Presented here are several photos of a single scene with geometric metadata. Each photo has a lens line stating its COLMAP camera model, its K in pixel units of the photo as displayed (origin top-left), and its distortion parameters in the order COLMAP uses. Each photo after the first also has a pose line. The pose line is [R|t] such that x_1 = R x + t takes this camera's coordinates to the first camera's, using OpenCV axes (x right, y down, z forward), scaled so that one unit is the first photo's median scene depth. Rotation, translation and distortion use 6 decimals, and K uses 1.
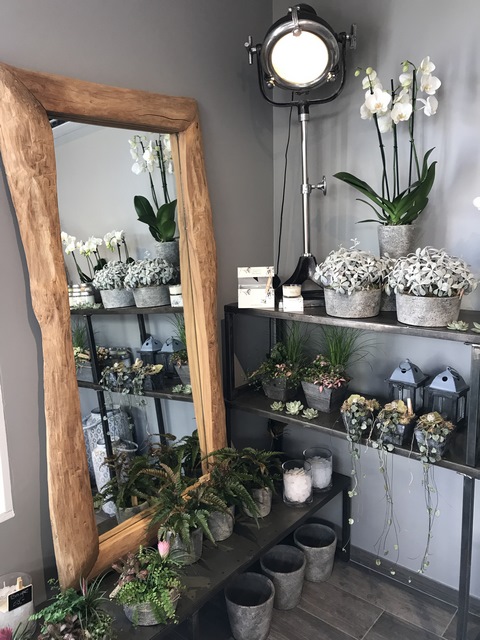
lens RADIAL K [[529.5, 0, 241.0], [0, 529.5, 318.9], [0, 0, 1]] dist [0.032563, -0.034378]
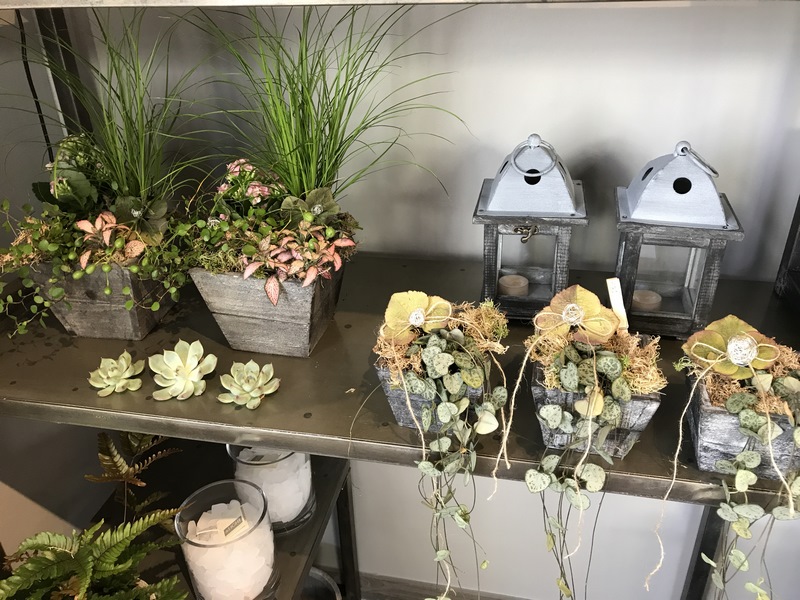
lens RADIAL K [[661.9, 0, 395.1], [0, 661.9, 298.5], [0, 0, 1]] dist [0.032563, -0.034378]
pose [[0.886880, -0.220233, 0.406130, 0.068116], [0.097280, 0.948381, 0.301846, 0.040807], [-0.451642, -0.228193, 0.862524, 0.680370]]
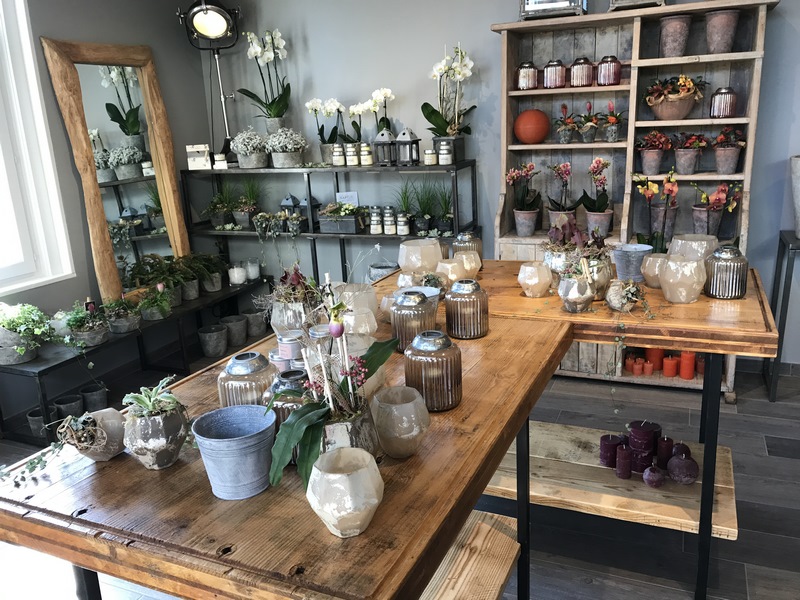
lens RADIAL K [[661.9, 0, 401.2], [0, 661.9, 292.9], [0, 0, 1]] dist [0.032563, -0.034378]
pose [[0.957520, -0.097203, 0.271491, 0.029836], [0.080245, 0.994105, 0.072907, 0.276940], [-0.276977, -0.048024, 0.959676, -1.283710]]
